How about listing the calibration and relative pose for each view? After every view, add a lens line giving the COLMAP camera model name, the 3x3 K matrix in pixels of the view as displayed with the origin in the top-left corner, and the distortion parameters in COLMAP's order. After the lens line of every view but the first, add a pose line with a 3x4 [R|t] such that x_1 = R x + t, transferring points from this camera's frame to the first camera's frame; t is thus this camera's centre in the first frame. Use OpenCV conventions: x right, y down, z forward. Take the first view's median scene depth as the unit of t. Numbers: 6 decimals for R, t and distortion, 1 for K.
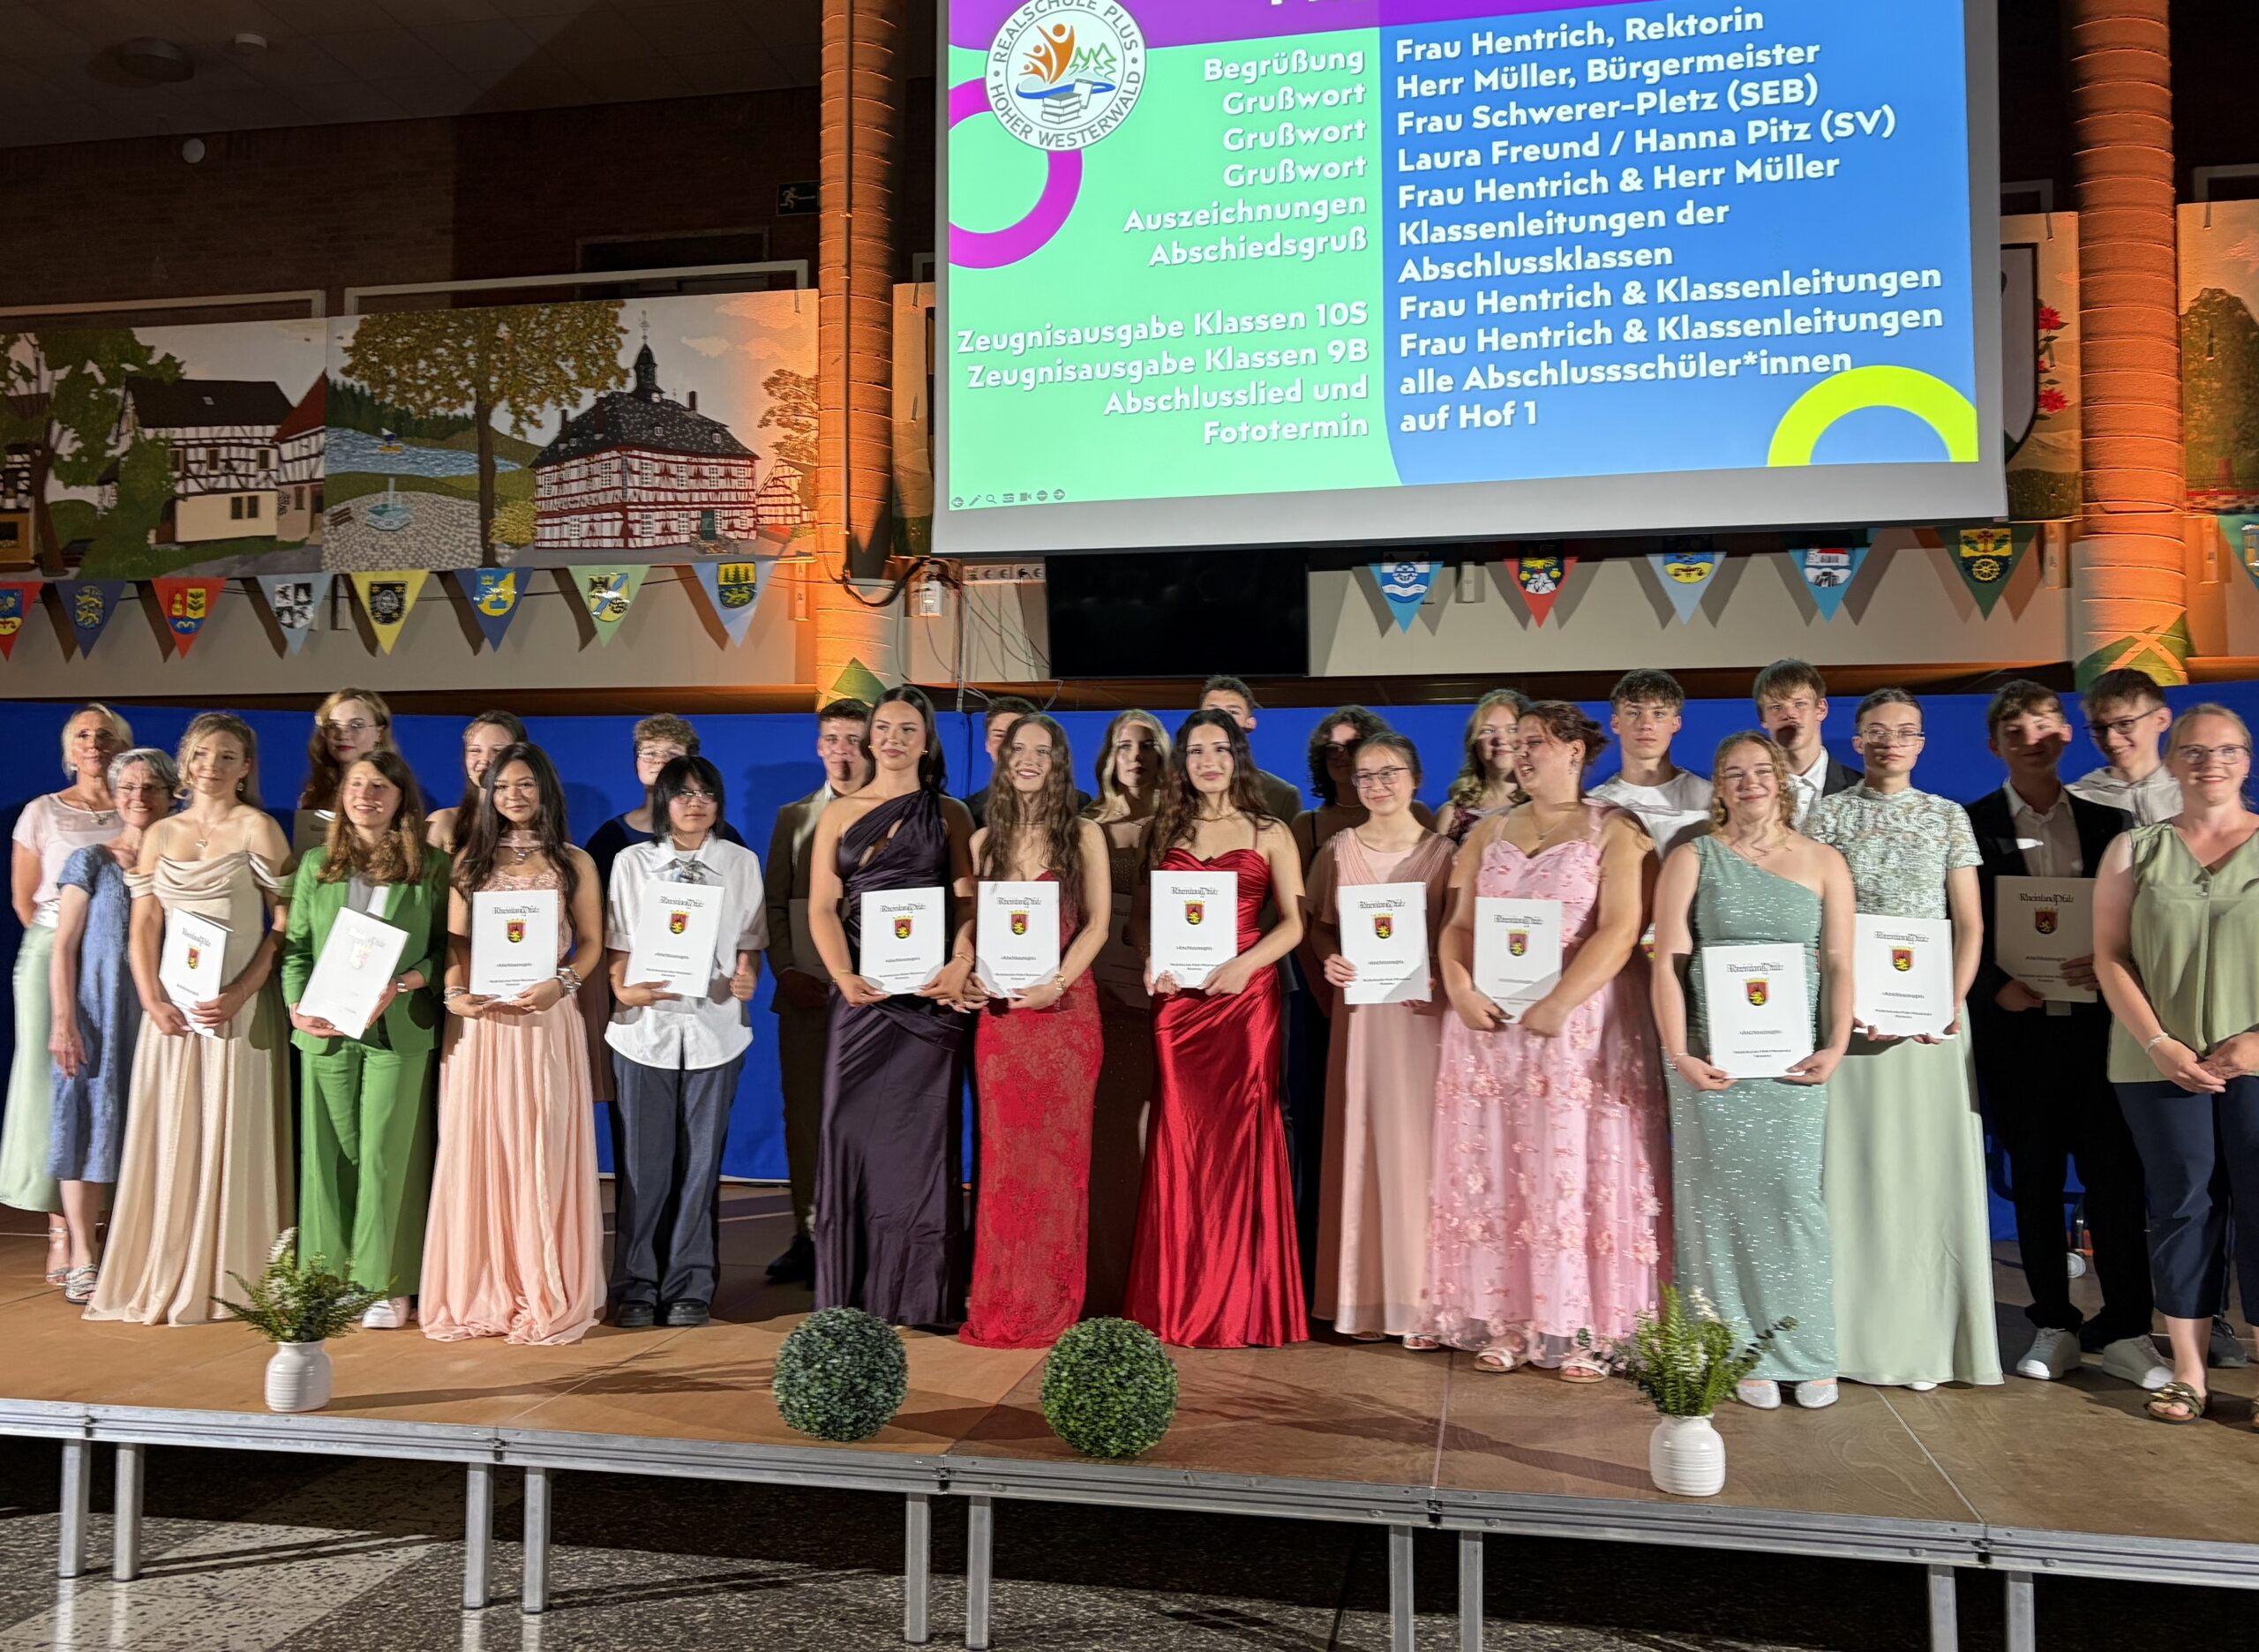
lens RADIAL K [[2100.2, 0, 1061.0], [0, 2100.2, 771.4], [0, 0, 1]] dist [0.035427, -0.023488]
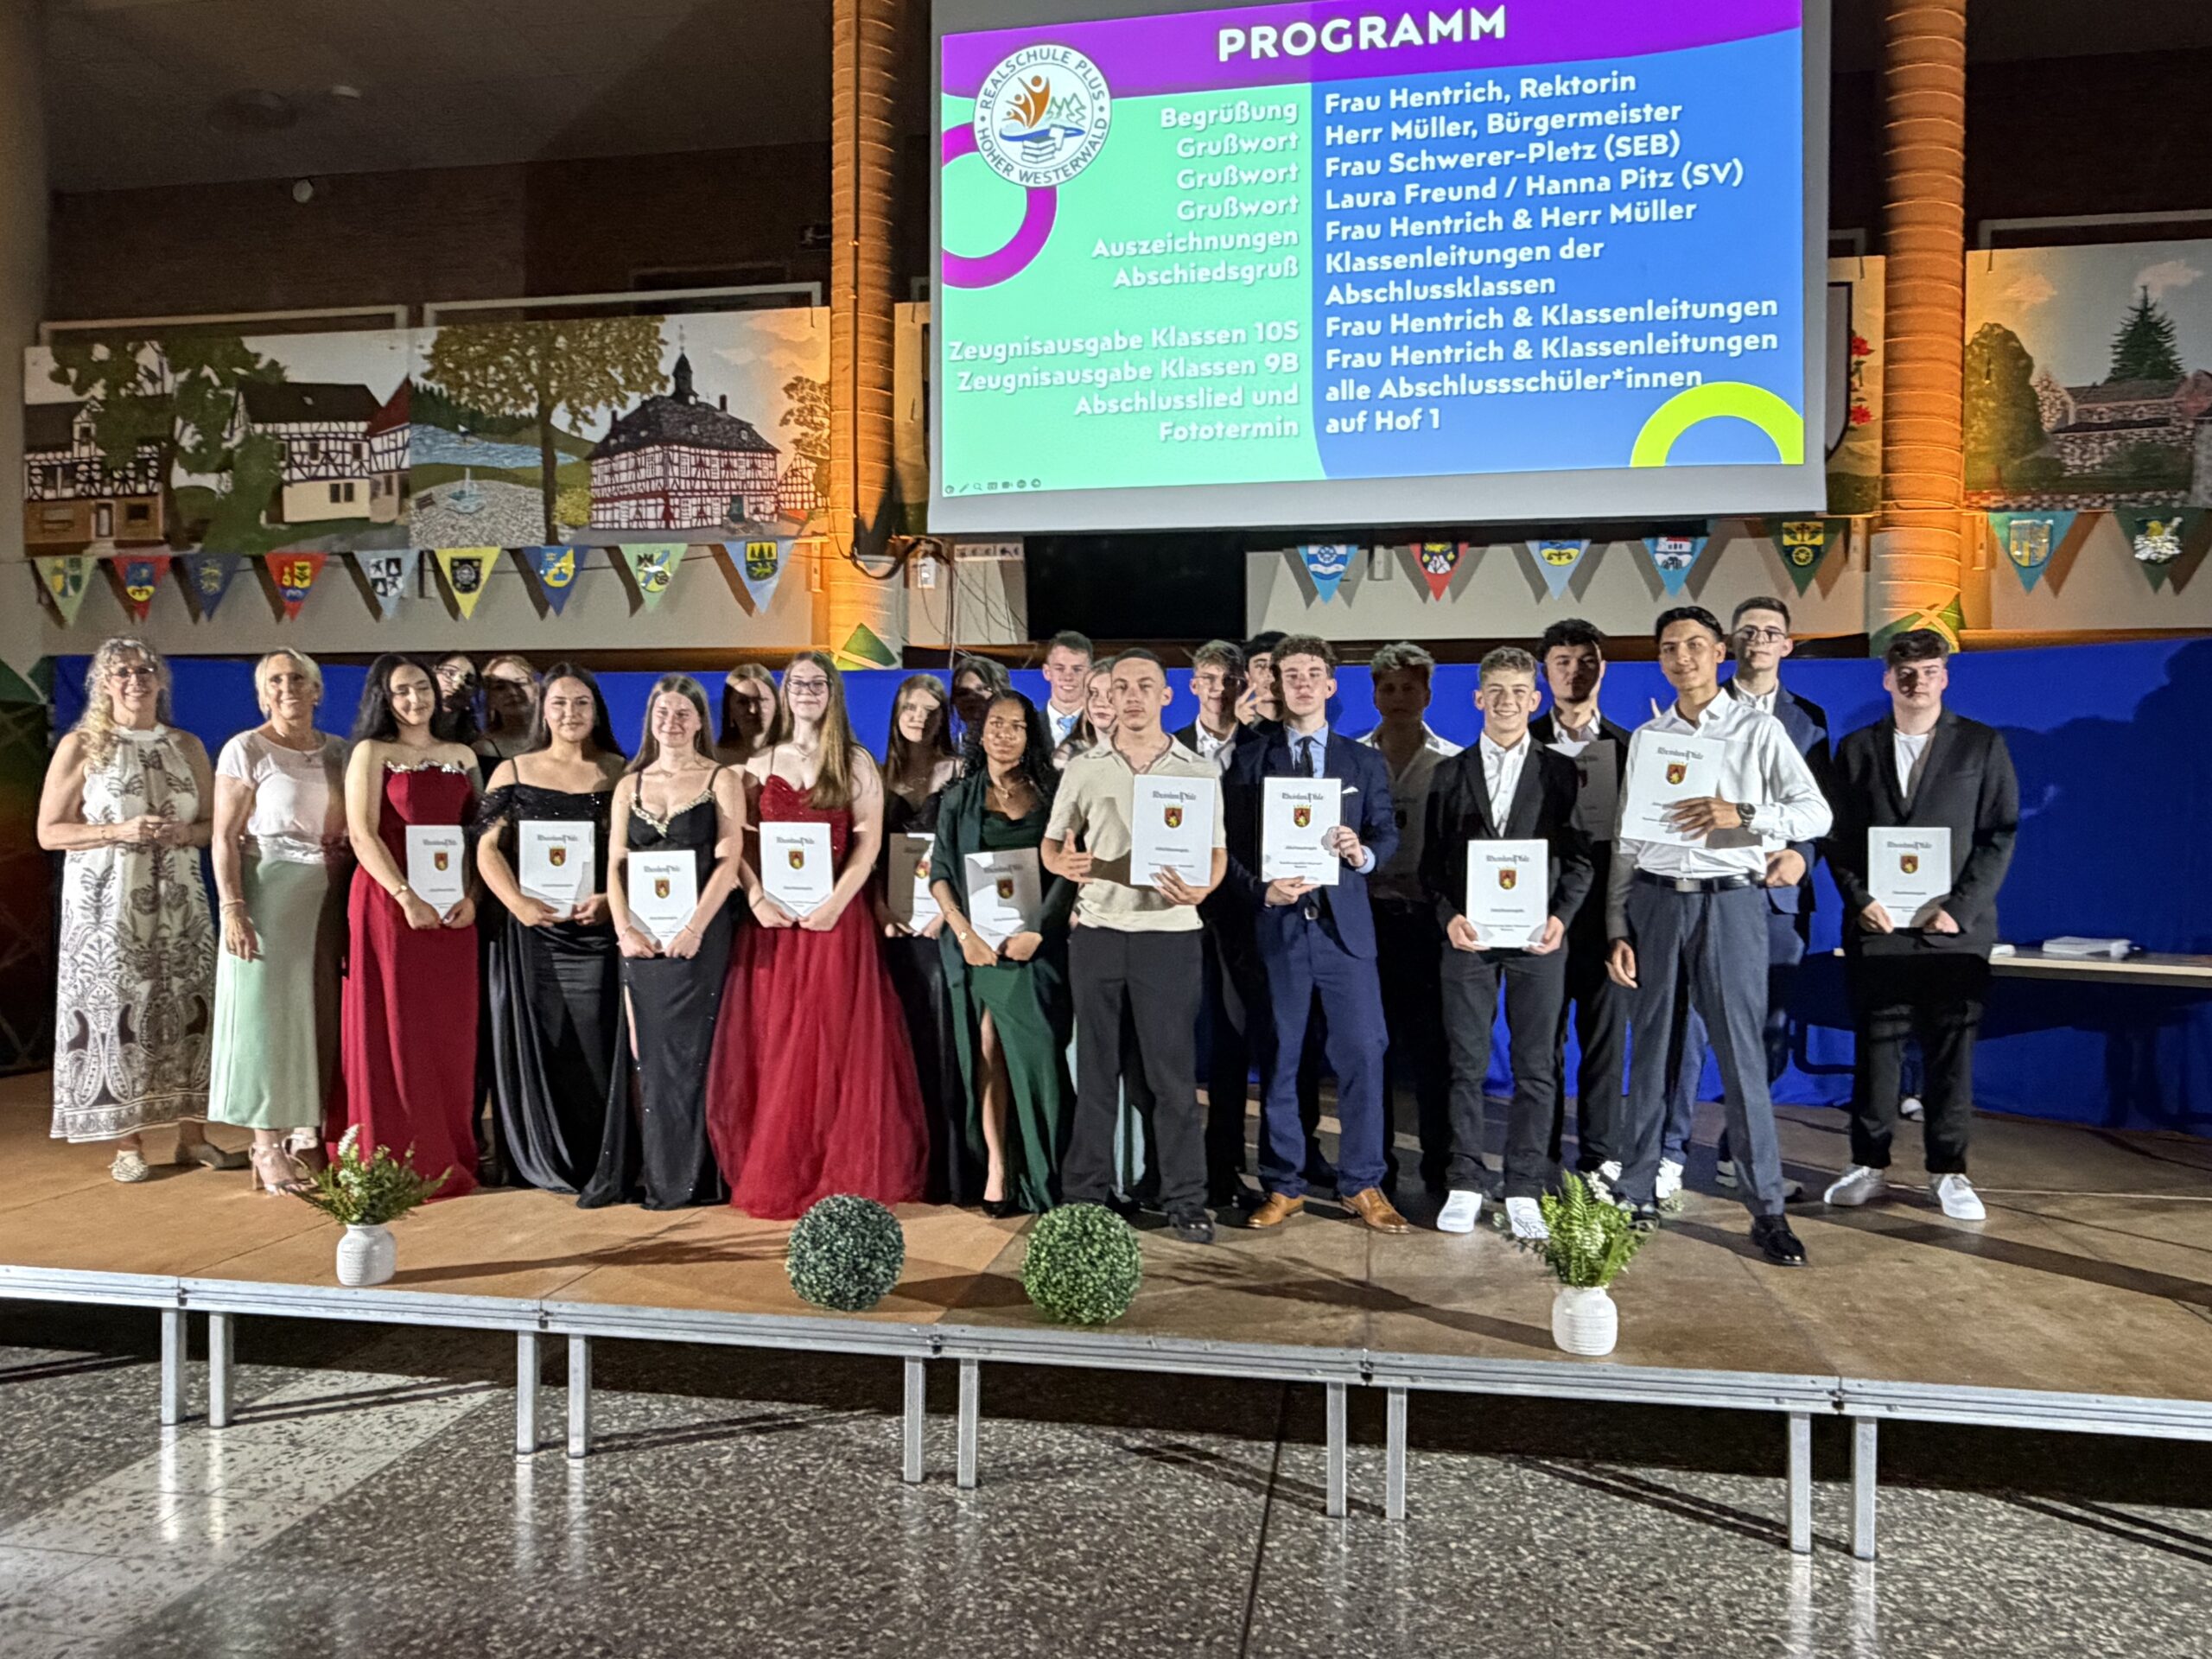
lens RADIAL K [[1635.1, 0, 1107.0], [0, 1635.1, 837.4], [0, 0, 1]] dist [-0.012478, 0.017253]
pose [[0.999016, 0.000527, 0.044345, -0.001569], [-0.003712, 0.997414, 0.071772, -0.000363], [-0.044193, -0.071866, 0.996435, 0.072512]]
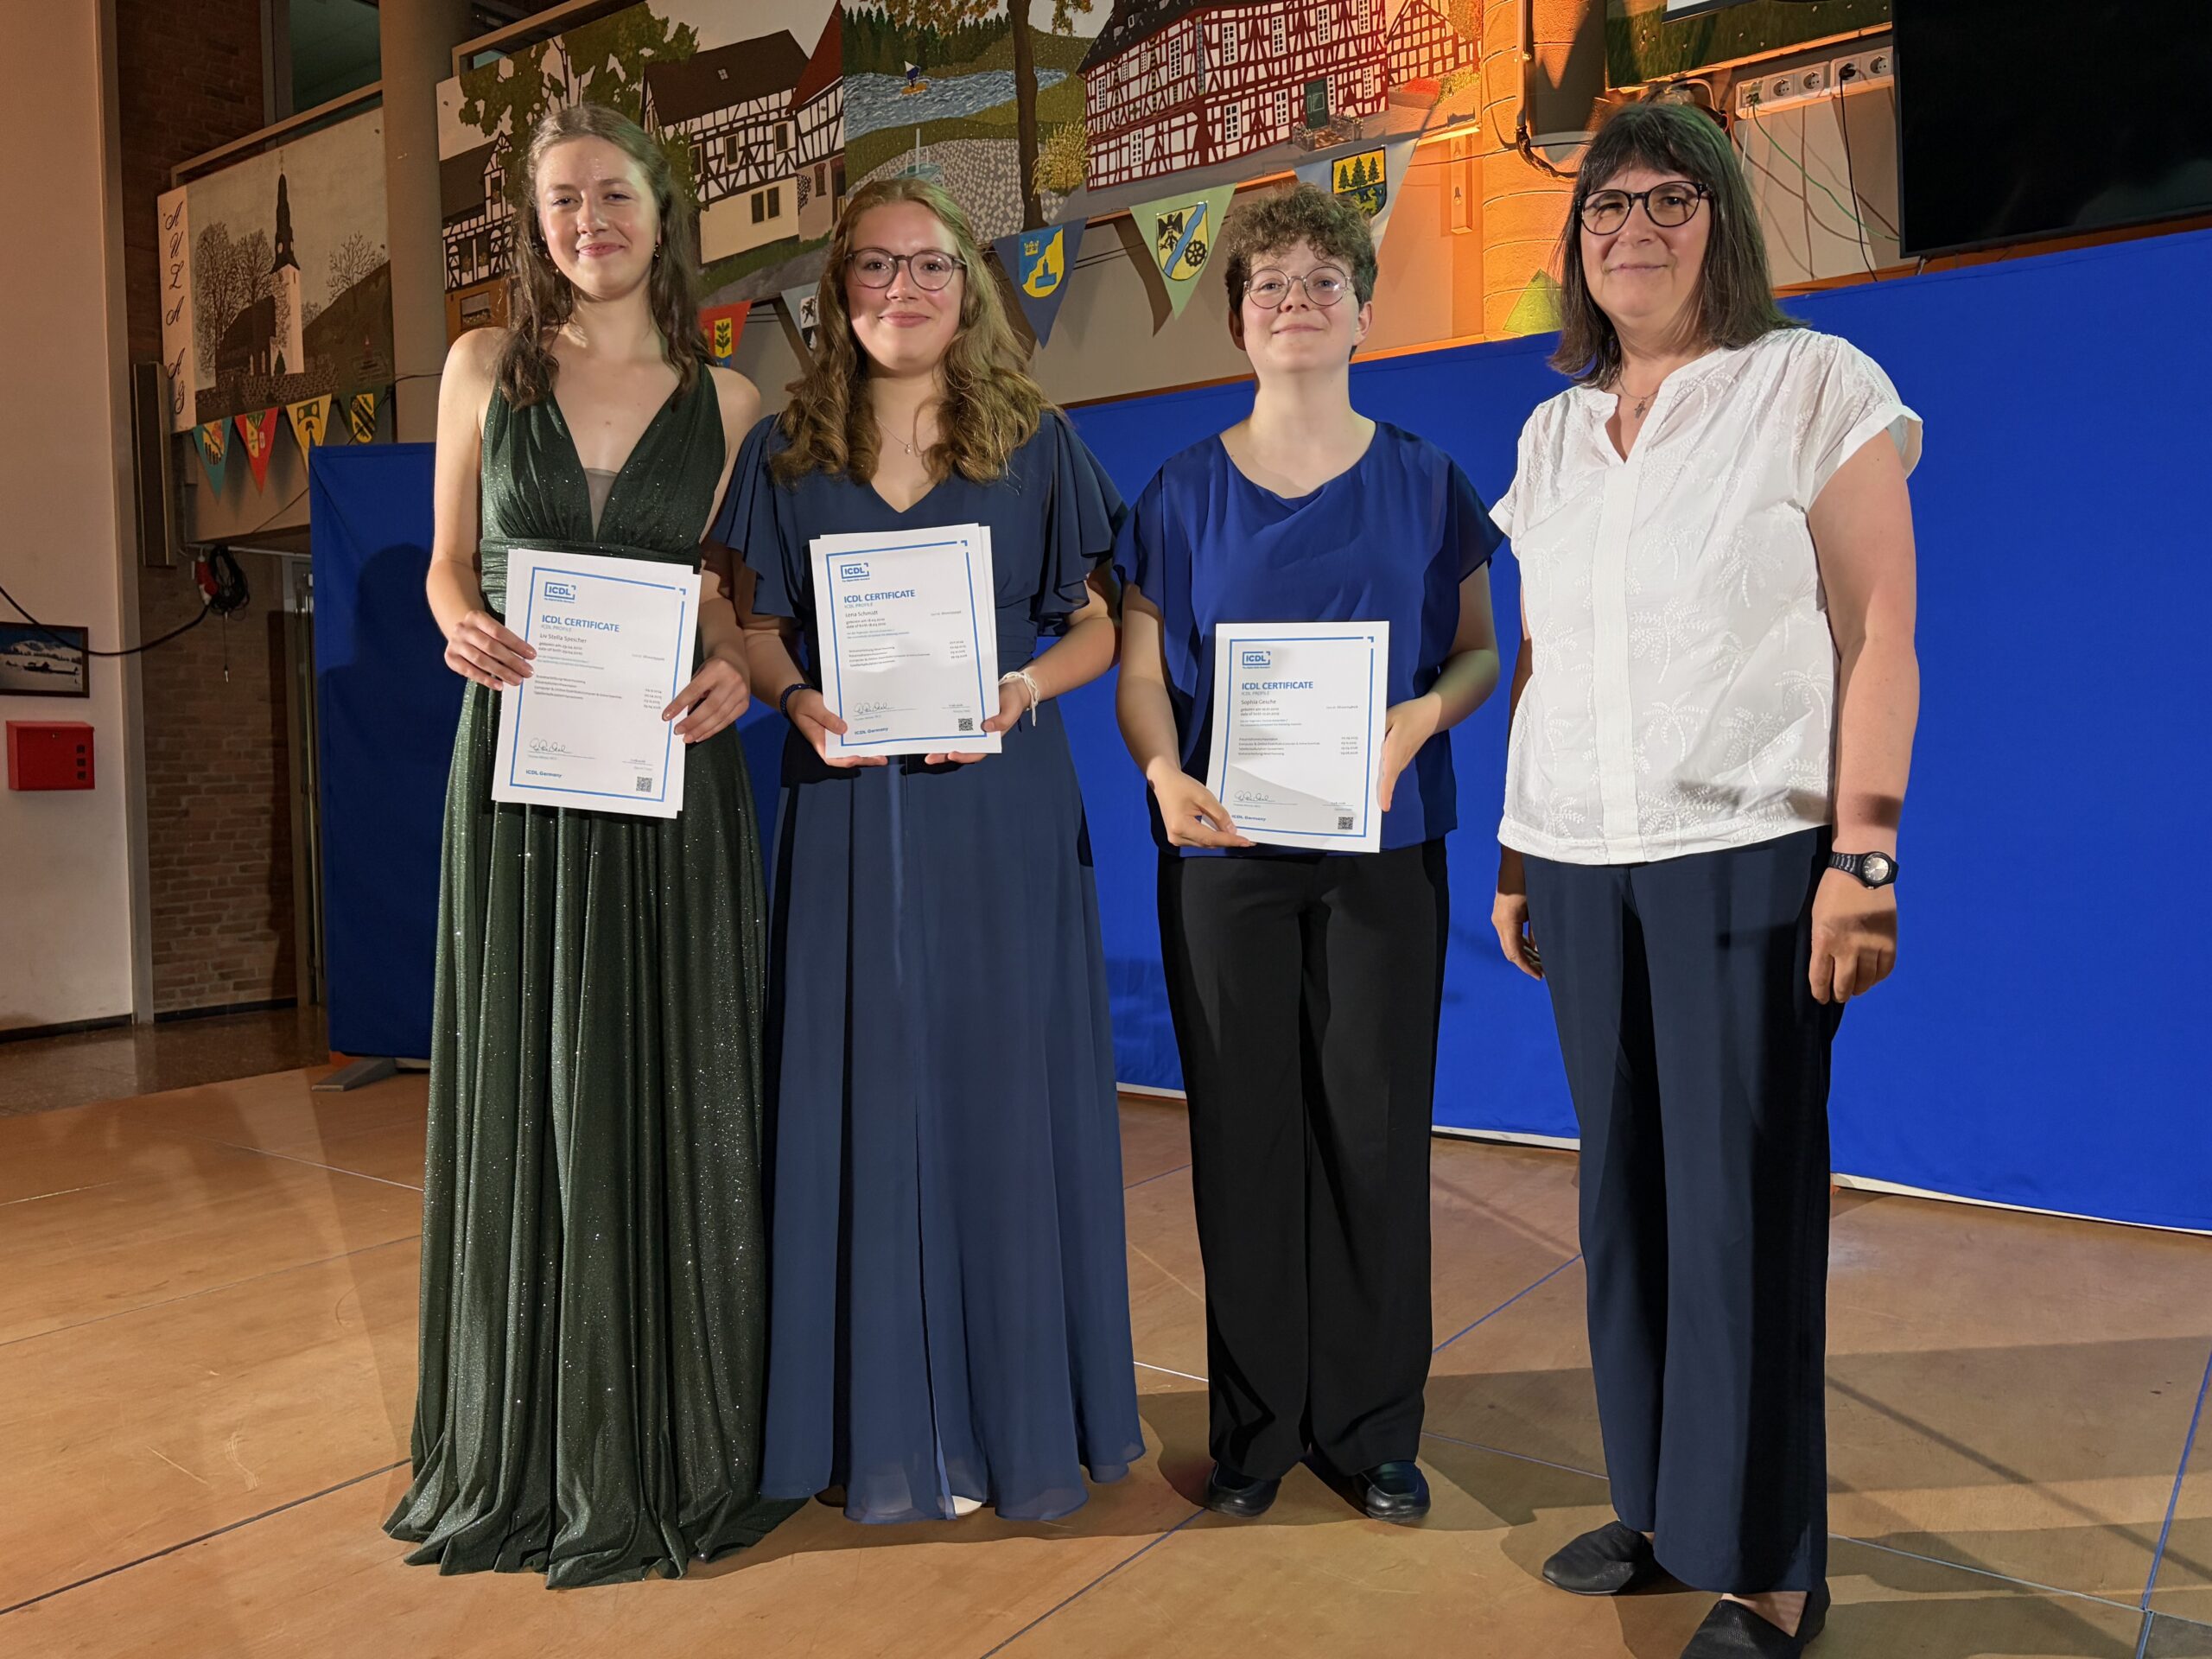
lens RADIAL K [[1752.9, 0, 1089.1], [0, 1752.9, 831.9], [0, 0, 1]] dist [0.009063, 0.036840]
pose [[0.913531, 0.001150, -0.406767, -0.012354], [0.045044, 0.993560, 0.103970, 0.051811], [0.404267, -0.113302, 0.907596, 0.503823]]
